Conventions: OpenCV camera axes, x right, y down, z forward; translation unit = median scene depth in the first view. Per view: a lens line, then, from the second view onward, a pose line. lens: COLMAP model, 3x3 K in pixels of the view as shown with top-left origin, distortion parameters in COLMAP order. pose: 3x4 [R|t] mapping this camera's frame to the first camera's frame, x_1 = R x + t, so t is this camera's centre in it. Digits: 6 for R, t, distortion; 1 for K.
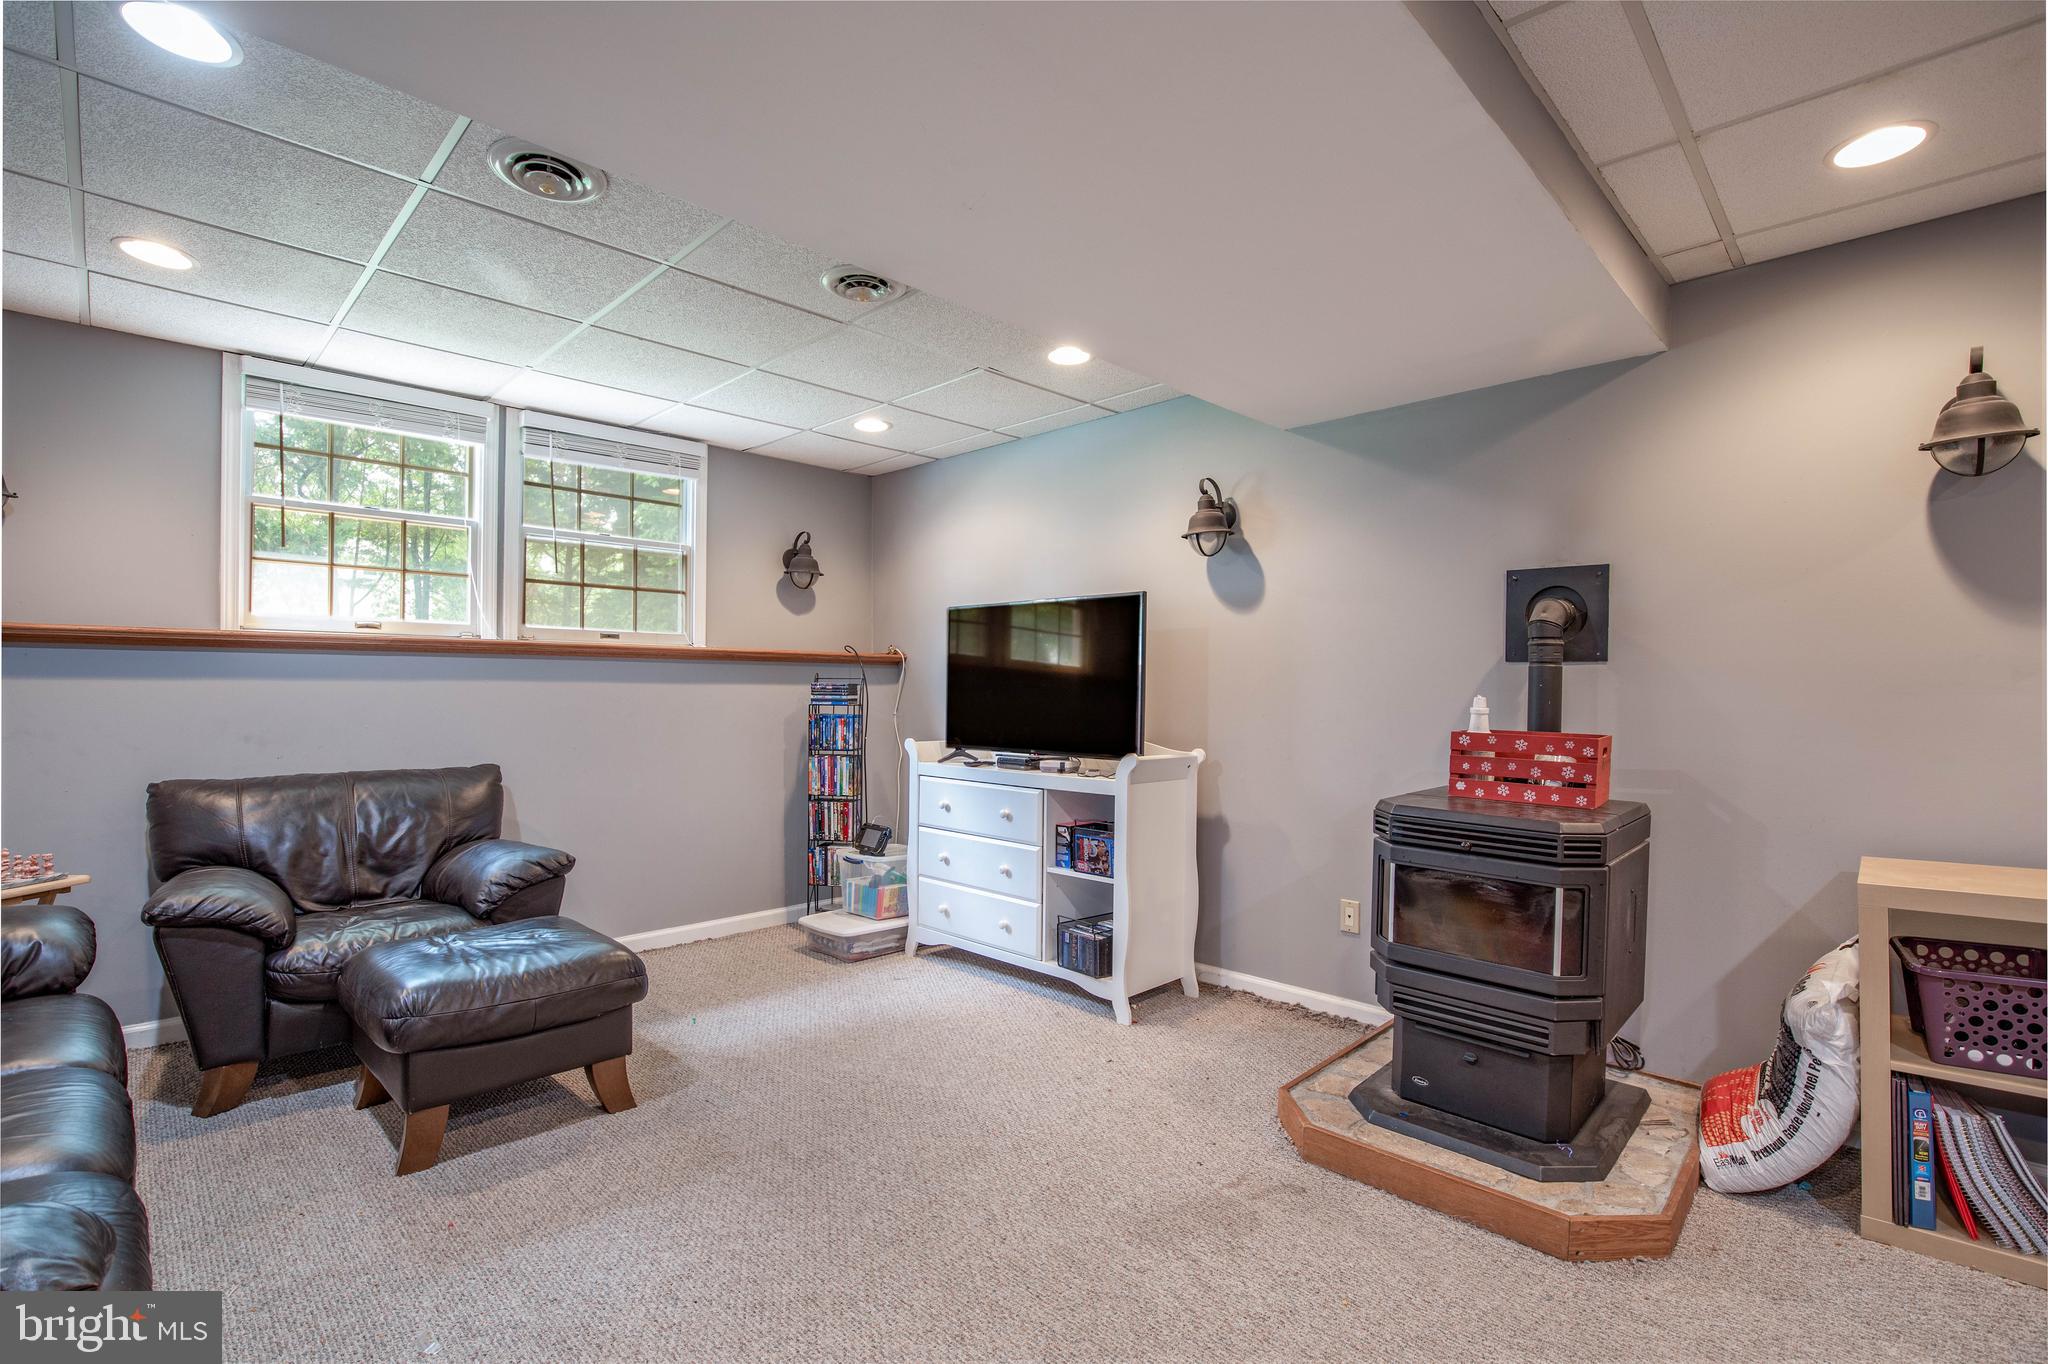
lens RADIAL K [[954.7, 0, 1024.0], [0, 954.7, 682.0], [0, 0, 1]] dist [-0.036359, 0.006430]
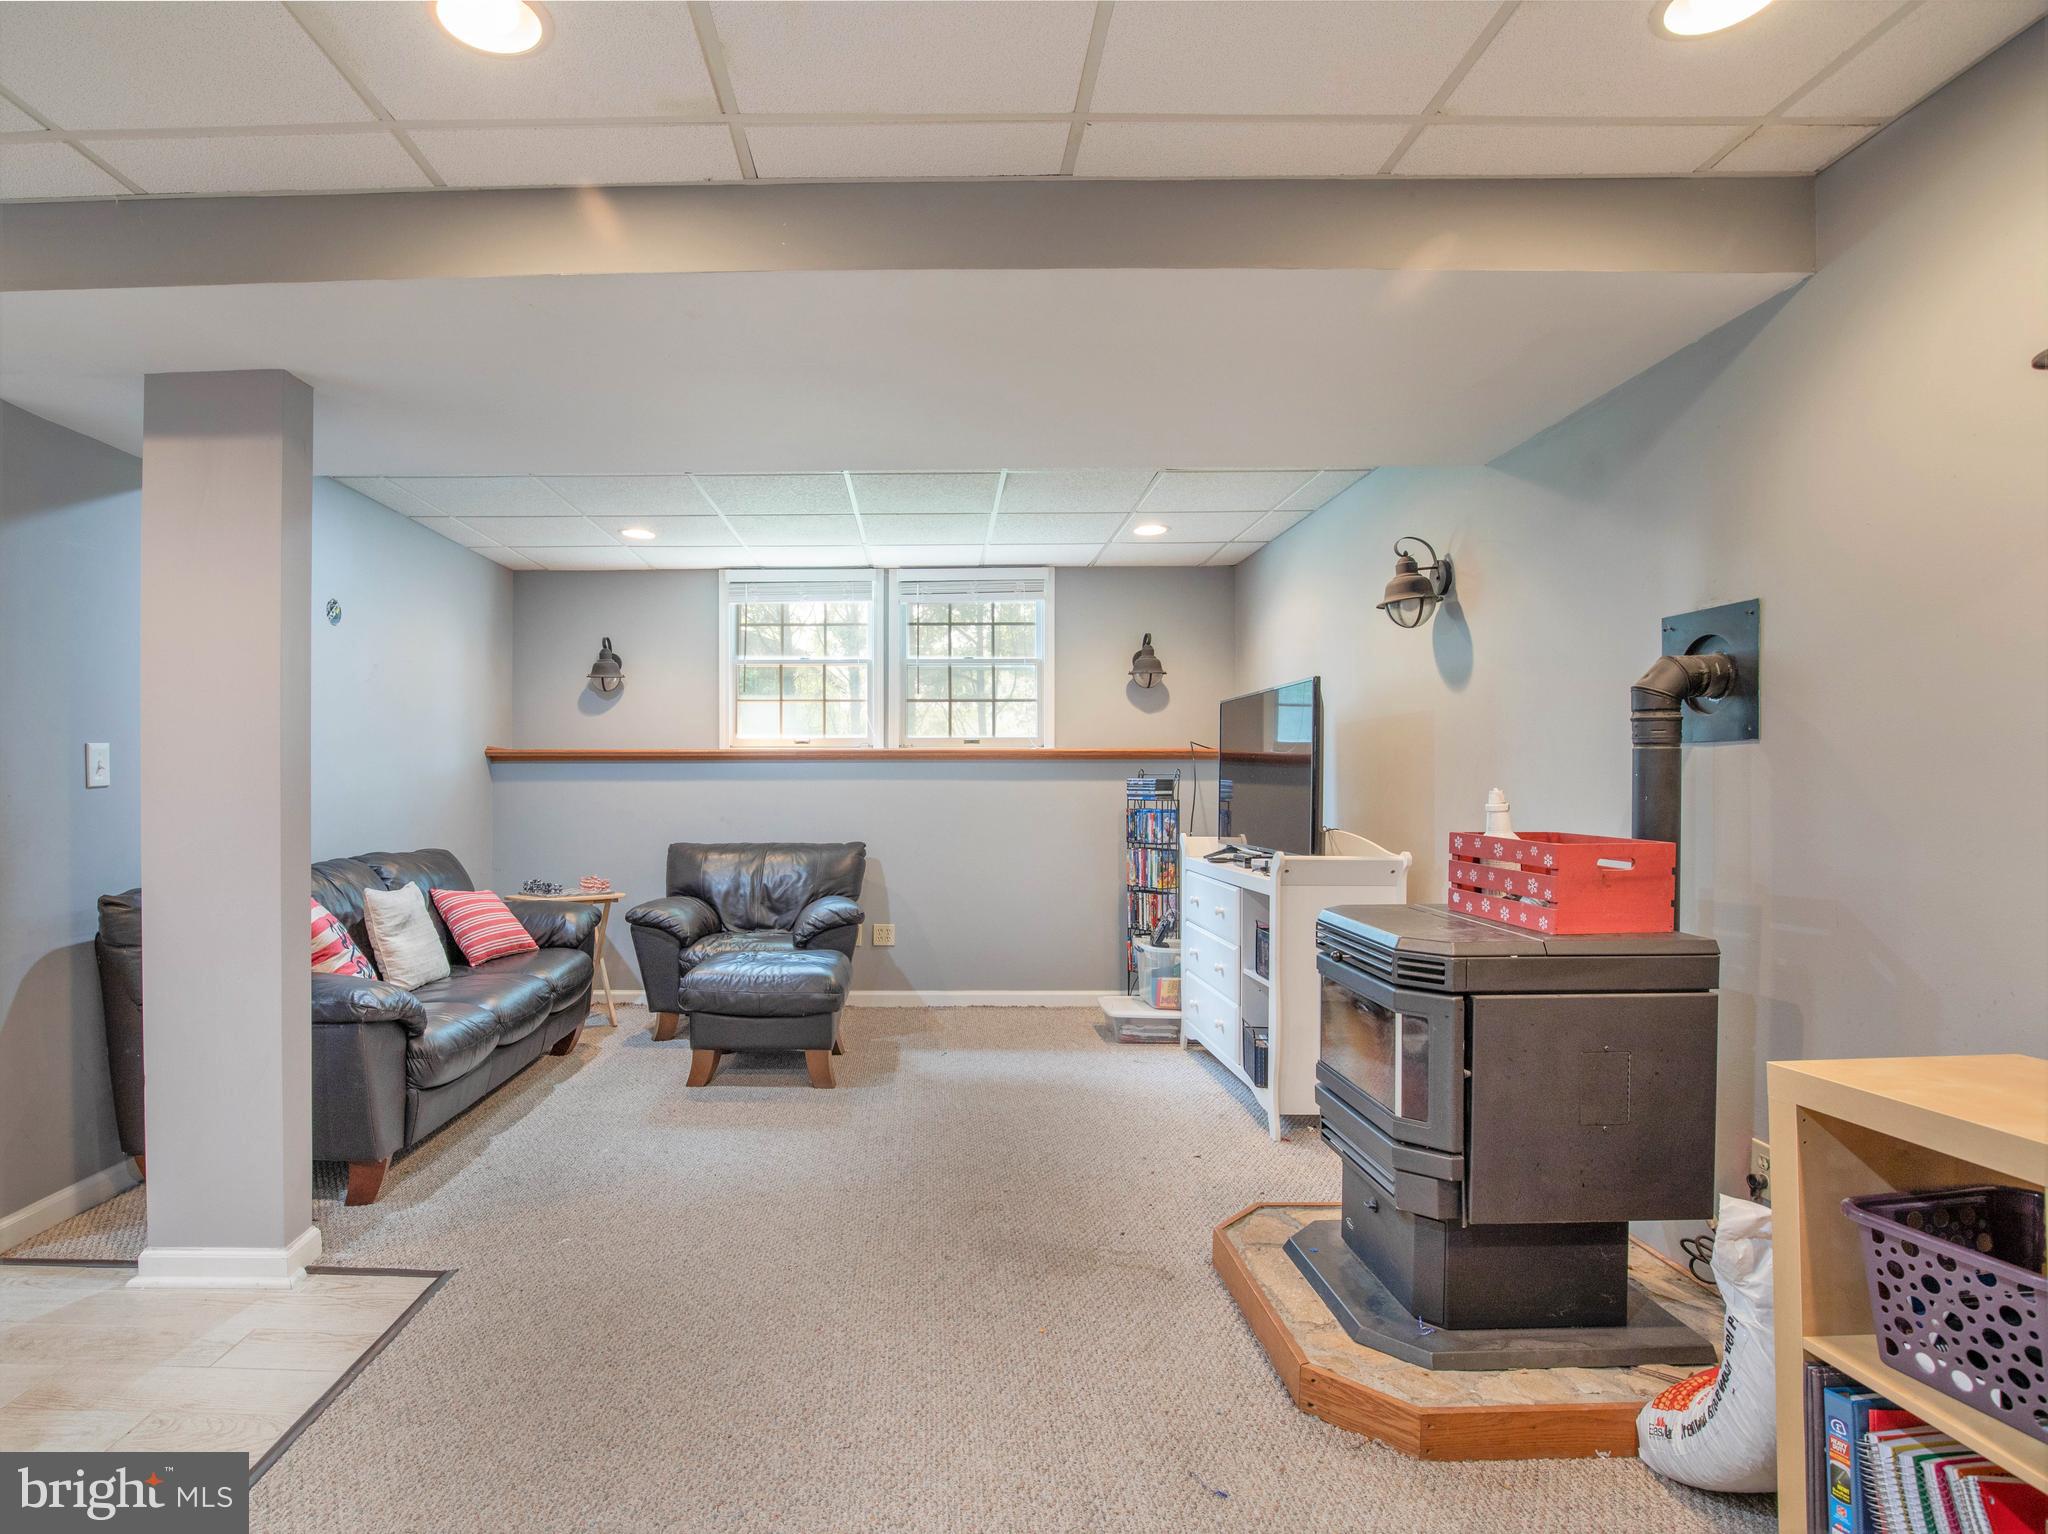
lens RADIAL K [[1213.8, 0, 1025.5], [0, 1213.8, 771.2], [0, 0, 1]] dist [-0.035920, -0.001991]
pose [[0.675838, -0.013453, -0.736927, 0.759857], [0.009329, 0.999909, -0.009698, 0.004675], [0.736991, -0.000320, 0.675903, 0.009182]]
